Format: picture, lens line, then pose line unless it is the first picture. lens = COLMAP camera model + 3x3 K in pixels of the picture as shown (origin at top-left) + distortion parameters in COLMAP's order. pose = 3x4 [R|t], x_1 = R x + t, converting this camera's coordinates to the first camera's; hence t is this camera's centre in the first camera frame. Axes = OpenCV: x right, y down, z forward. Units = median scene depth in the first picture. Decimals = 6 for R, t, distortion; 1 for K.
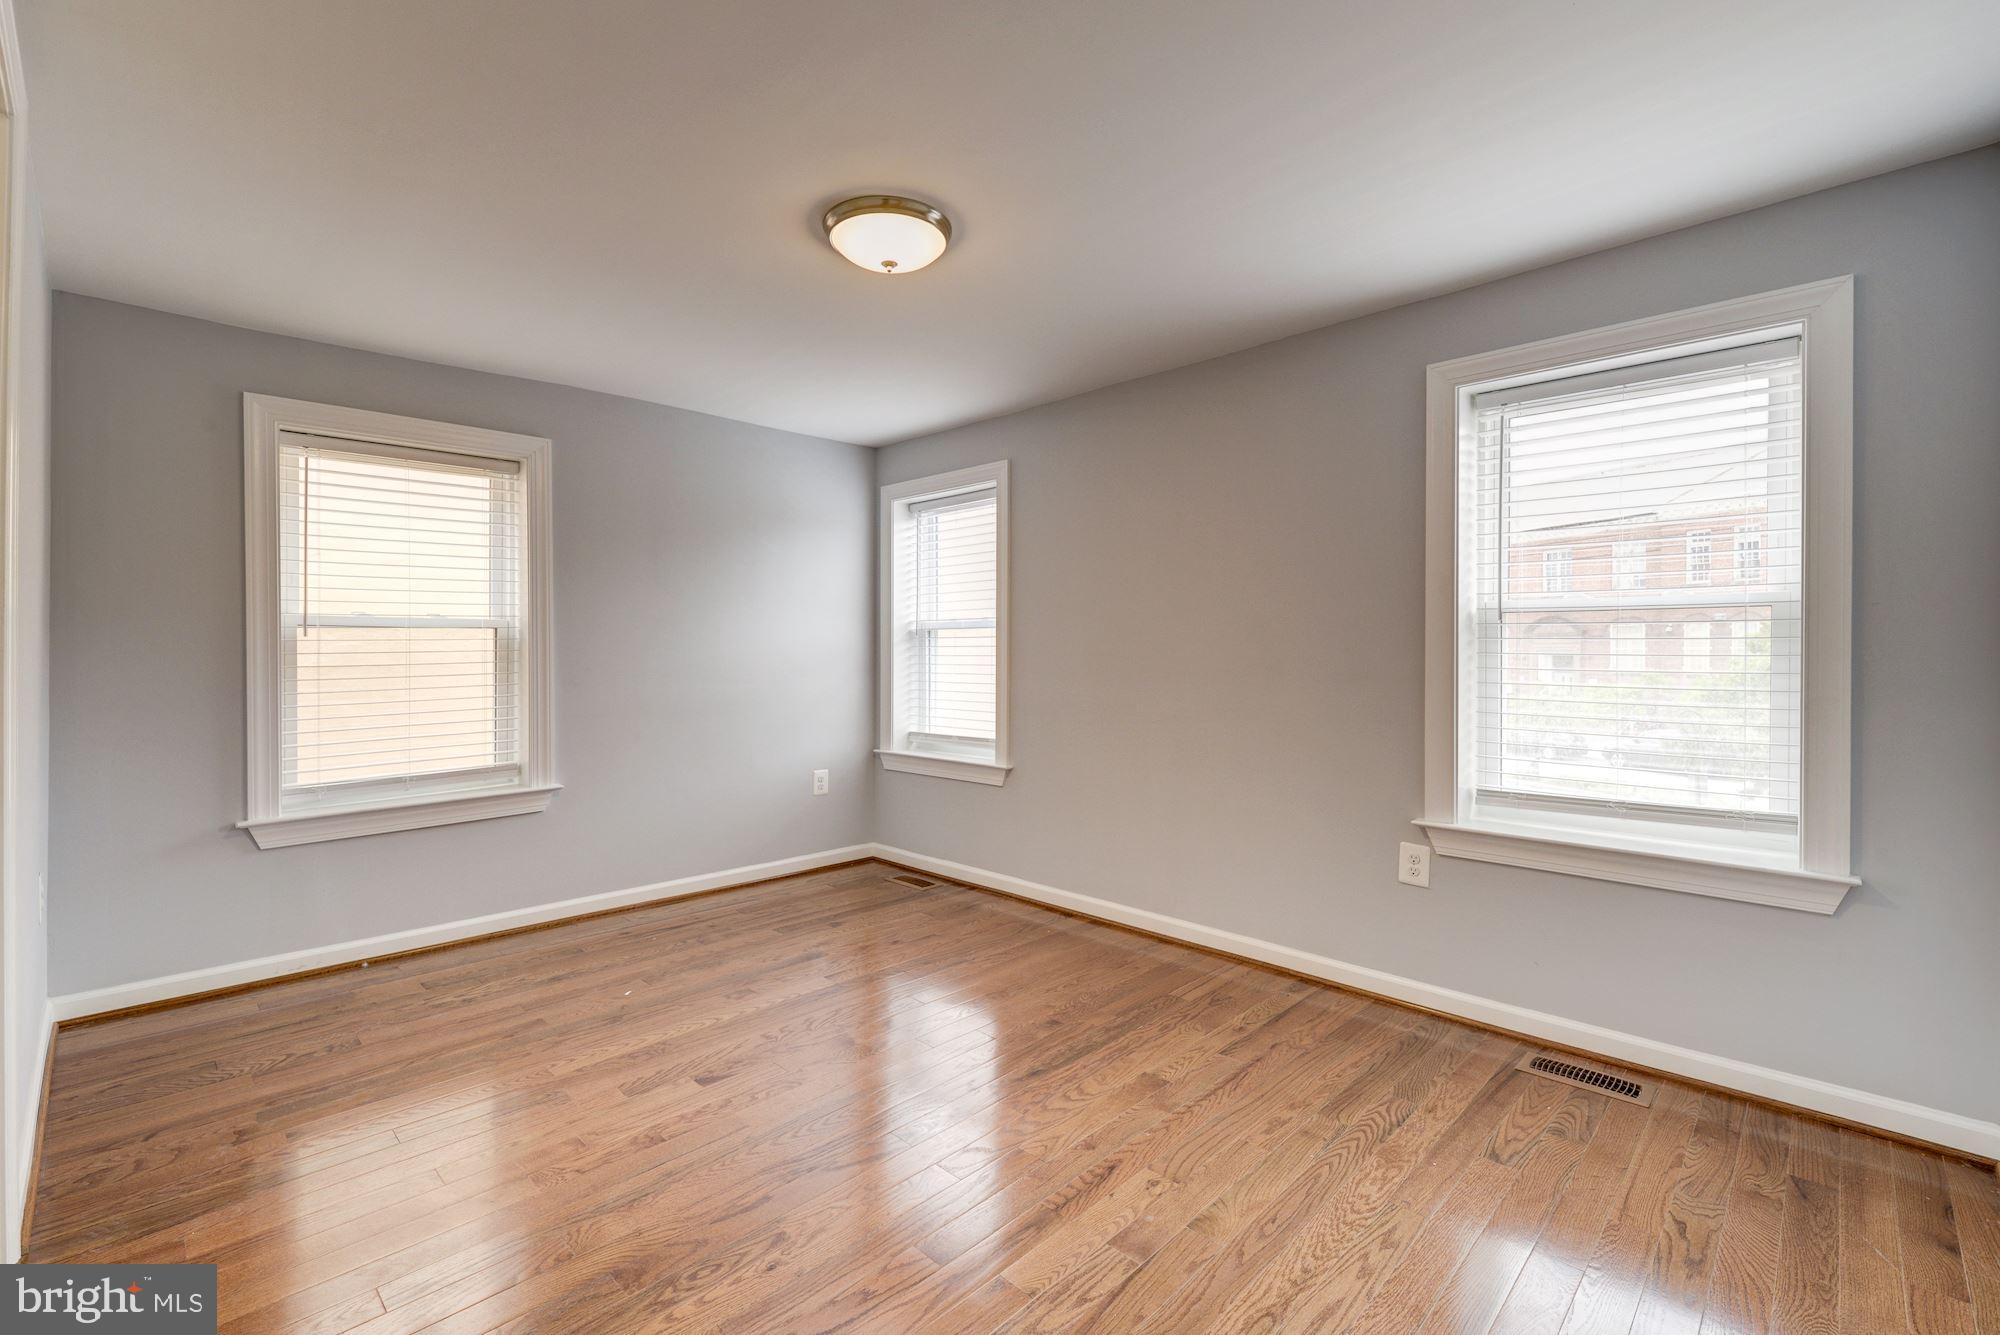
lens RADIAL K [[871.4, 0, 998.3], [0, 871.4, 660.7], [0, 0, 1]] dist [0.021668, -0.013777]
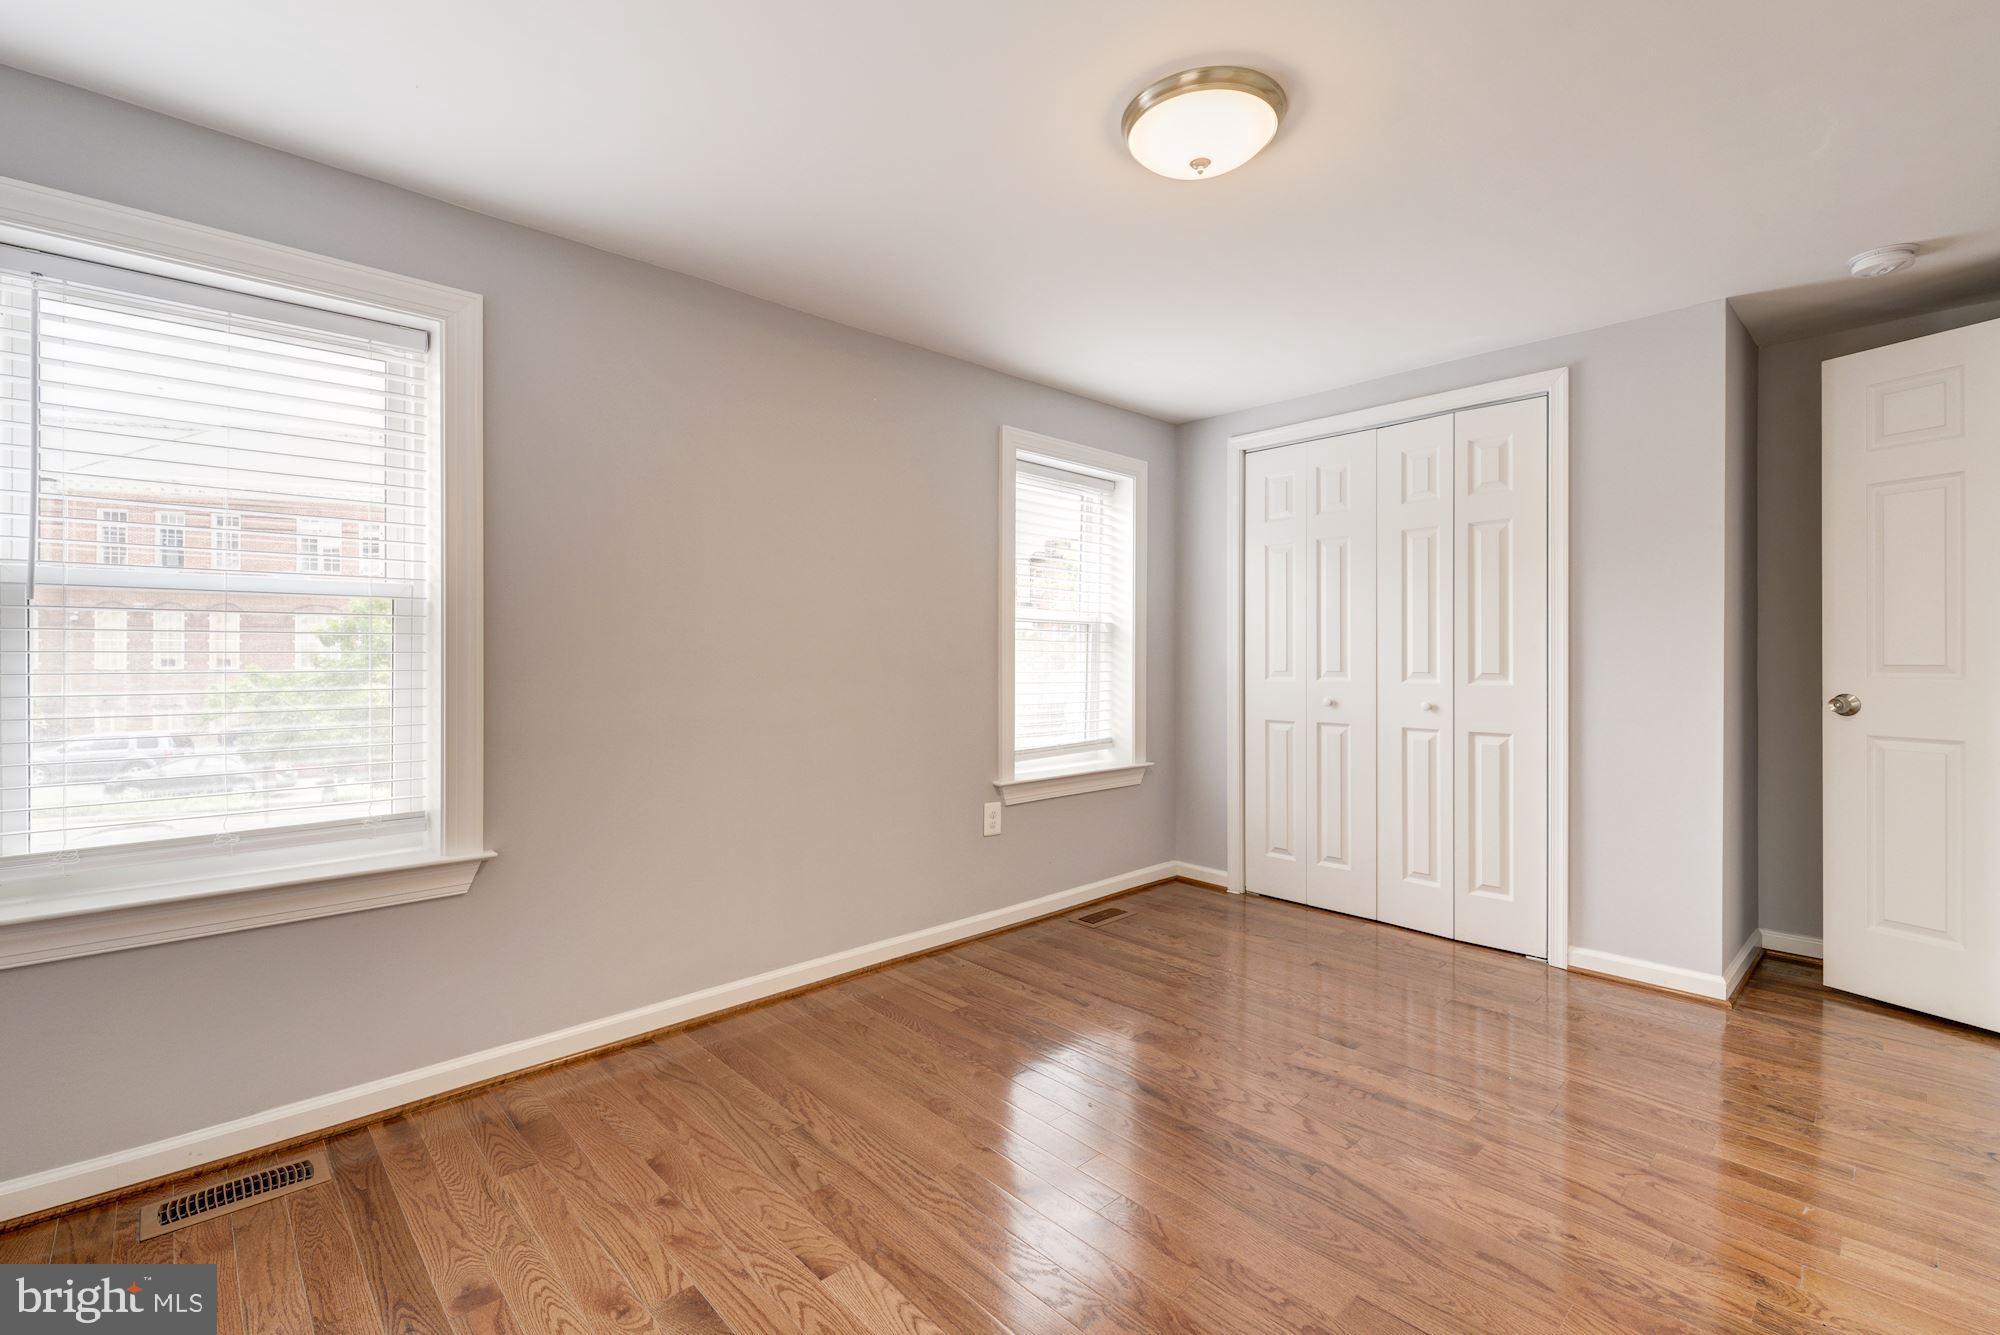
lens RADIAL K [[863.8, 0, 993.8], [0, 863.8, 657.1], [0, 0, 1]] dist [0.018964, -0.012018]
pose [[0.043591, -0.009258, 0.999007, -0.760734], [0.004172, 0.999950, 0.009085, -0.009810], [-0.999041, 0.003772, 0.043628, 0.943737]]
